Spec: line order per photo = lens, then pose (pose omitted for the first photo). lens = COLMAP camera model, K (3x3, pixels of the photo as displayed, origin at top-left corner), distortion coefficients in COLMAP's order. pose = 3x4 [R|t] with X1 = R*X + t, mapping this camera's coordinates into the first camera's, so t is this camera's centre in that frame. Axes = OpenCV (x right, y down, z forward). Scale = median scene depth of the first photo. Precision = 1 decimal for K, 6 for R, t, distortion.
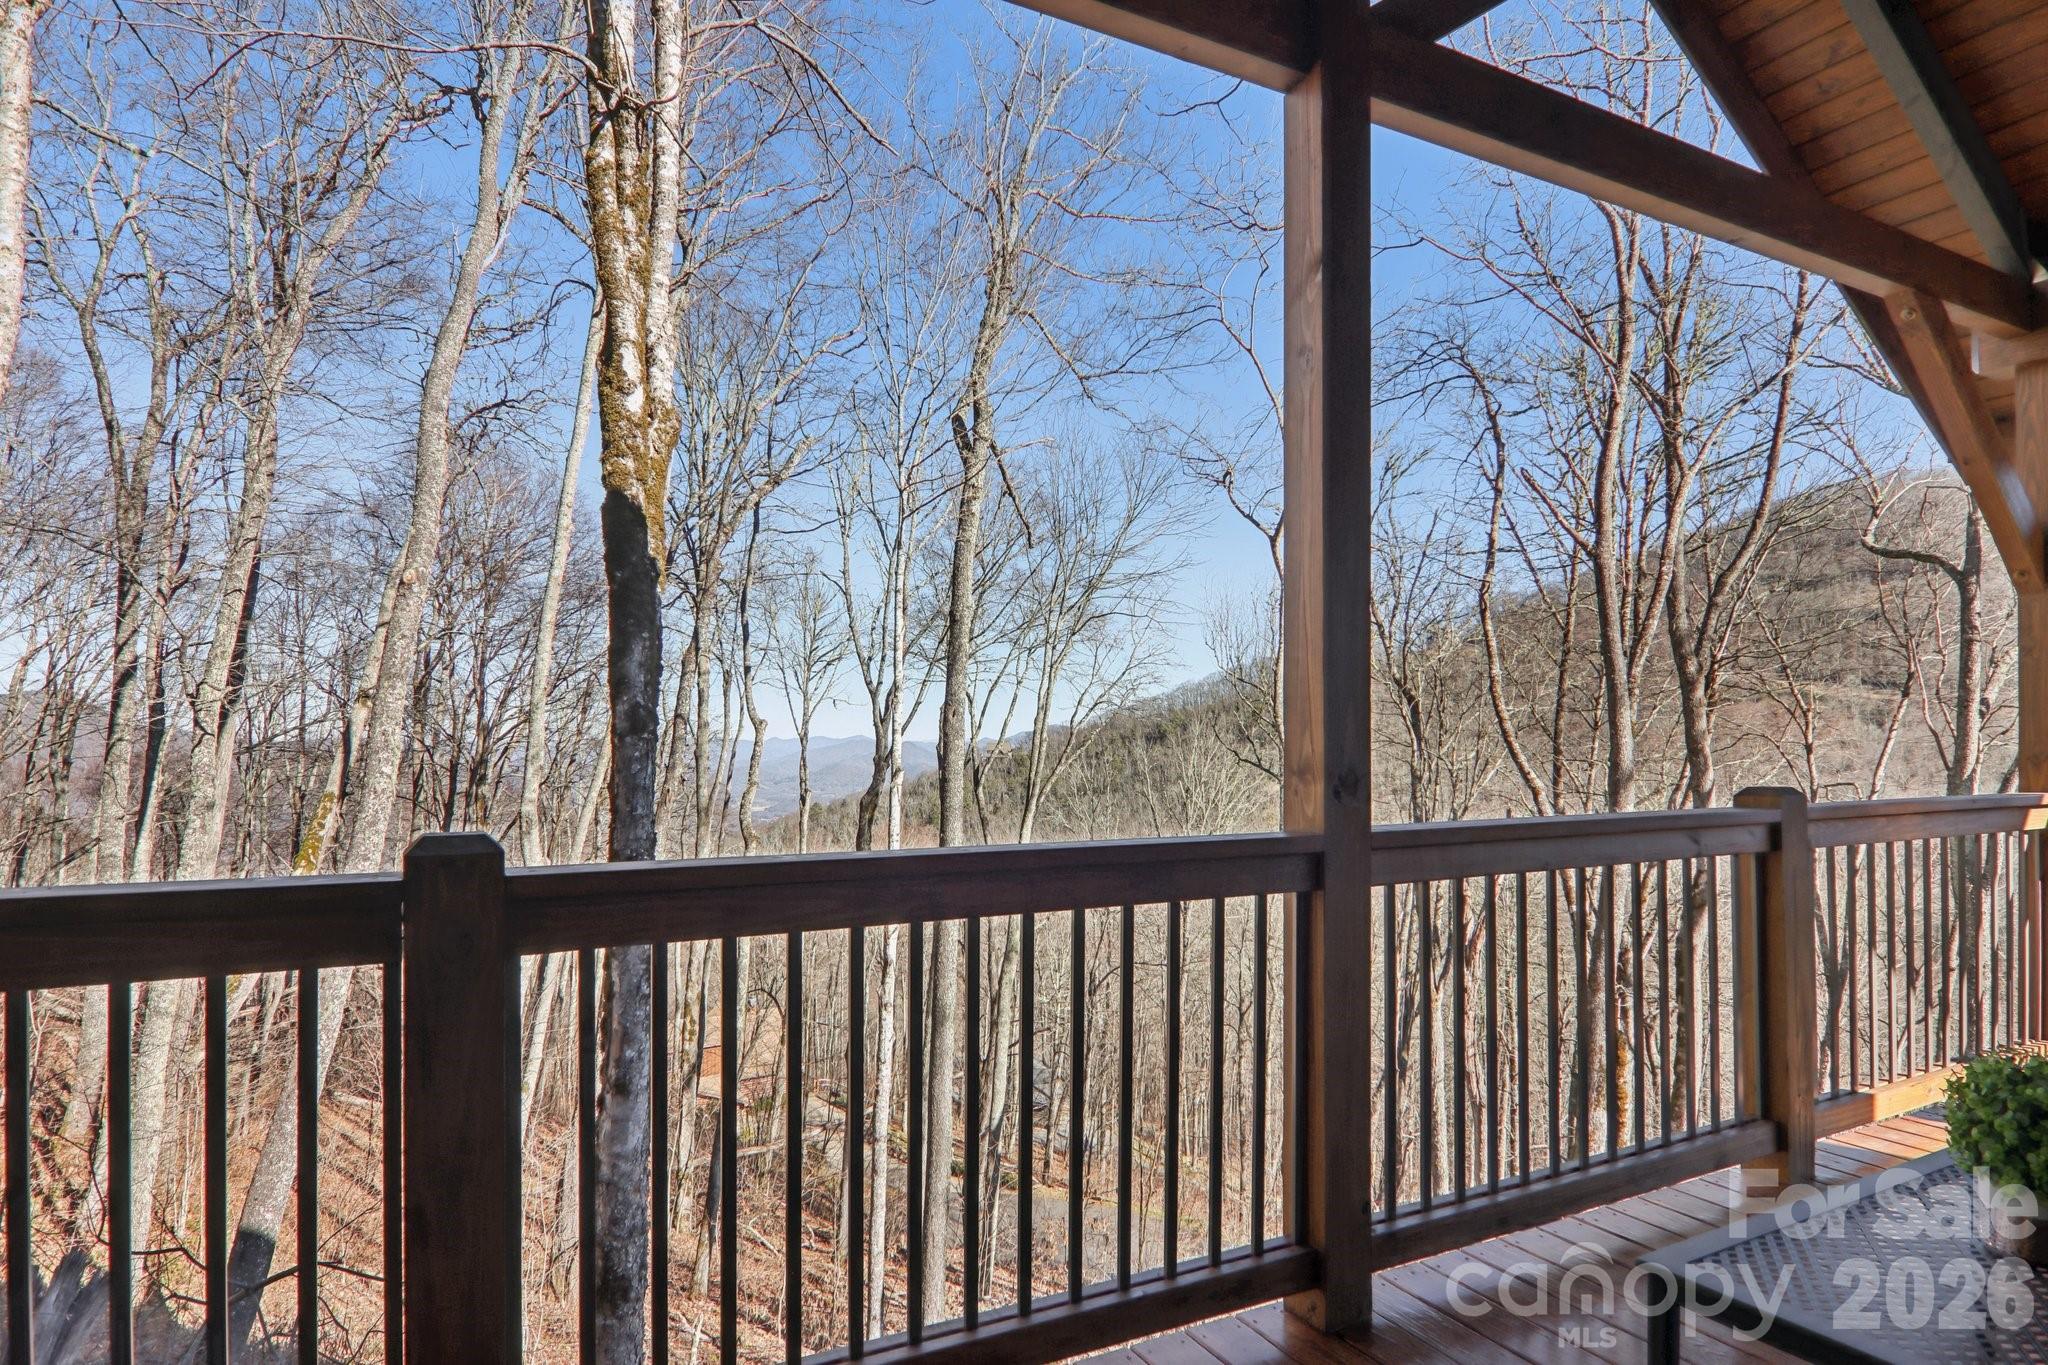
lens RADIAL K [[1133.6, 0, 1020.4], [0, 1133.6, 698.5], [0, 0, 1]] dist [0.000389, -0.015764]
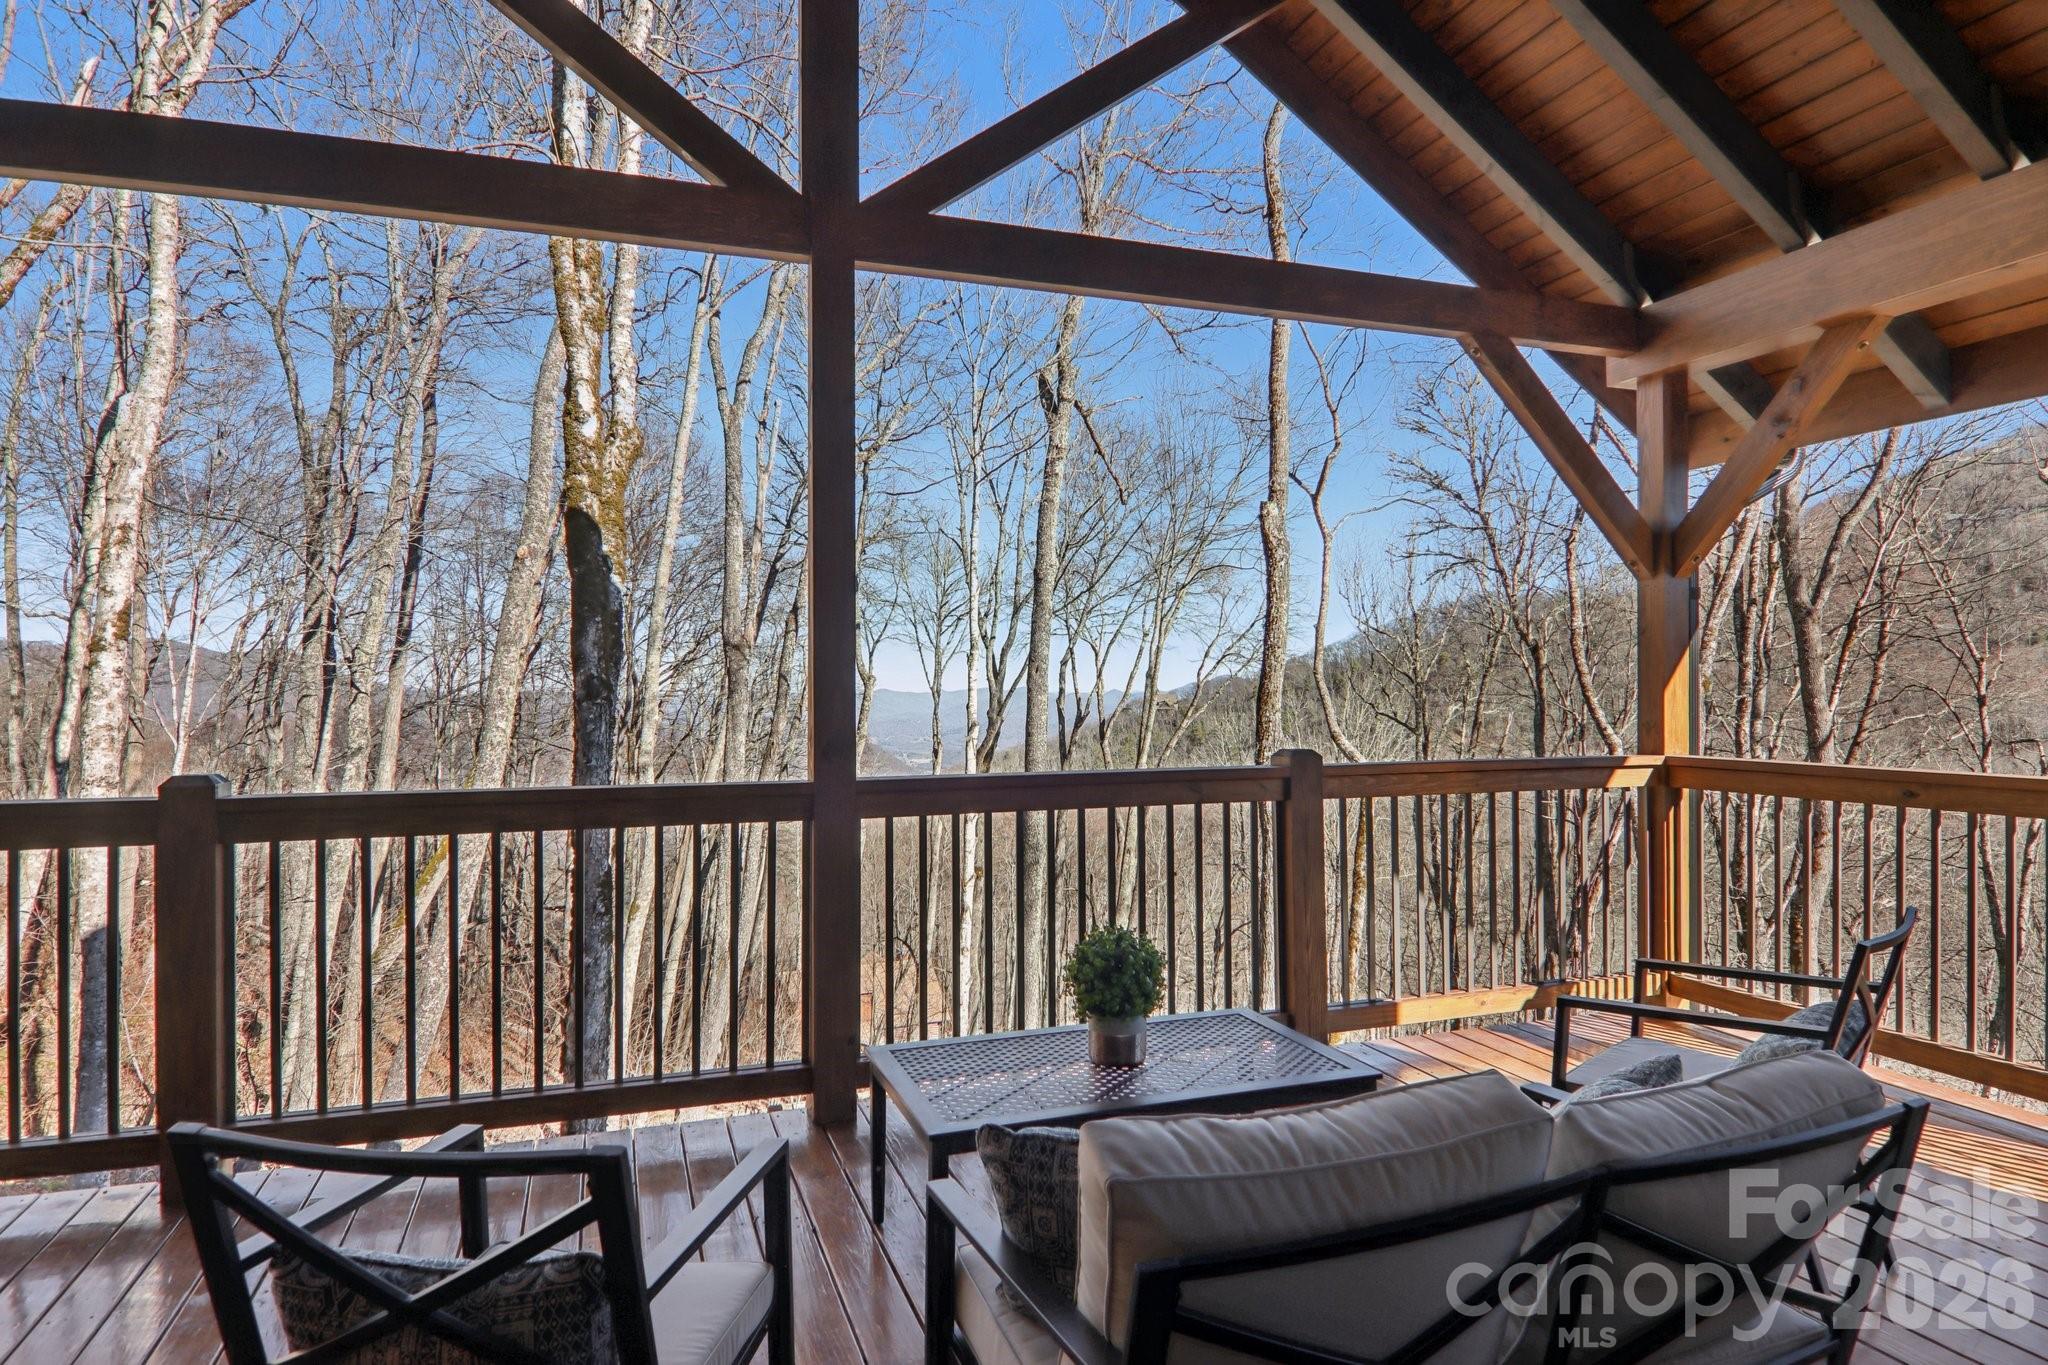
lens RADIAL K [[1163.8, 0, 1018.9], [0, 1163.8, 649.6], [0, 0, 1]] dist [0.006455, -0.023077]
pose [[0.989279, -0.008237, -0.145804, 0.201292], [0.008356, 0.999965, 0.000202, -0.013011], [0.145797, -0.001418, 0.989313, -0.118851]]
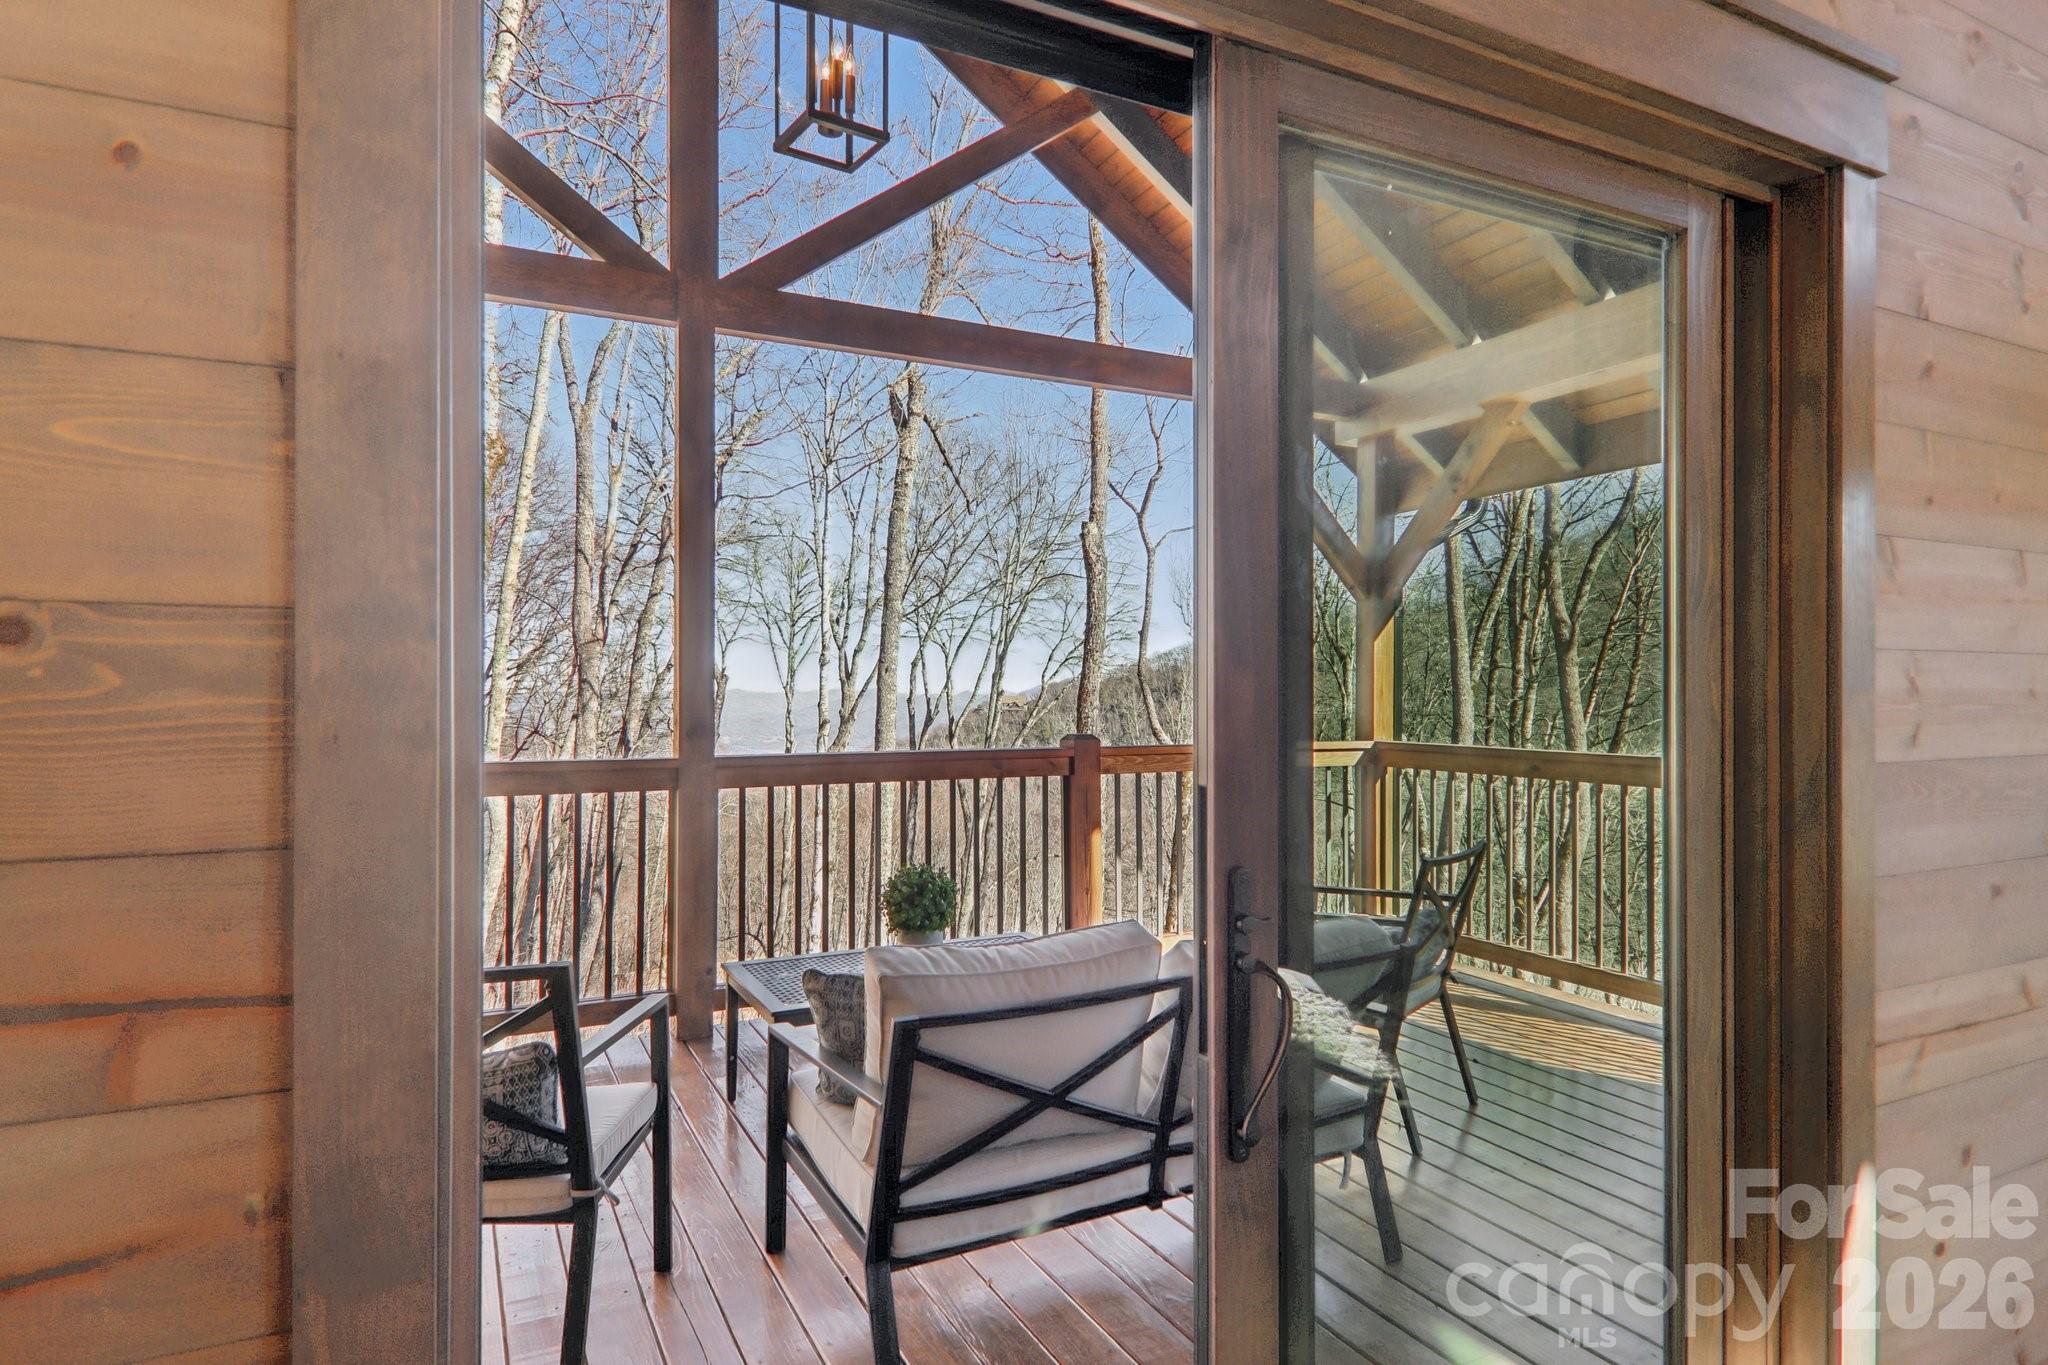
lens RADIAL K [[1135.1, 0, 1024.0], [0, 1135.1, 682.5], [0, 0, 1]] dist [0.014152, -0.021268]
pose [[0.999894, 0.003392, -0.014163, 0.223912], [-0.003001, 0.999616, 0.027541, -0.012956], [0.014251, -0.027495, 0.999520, -0.206052]]
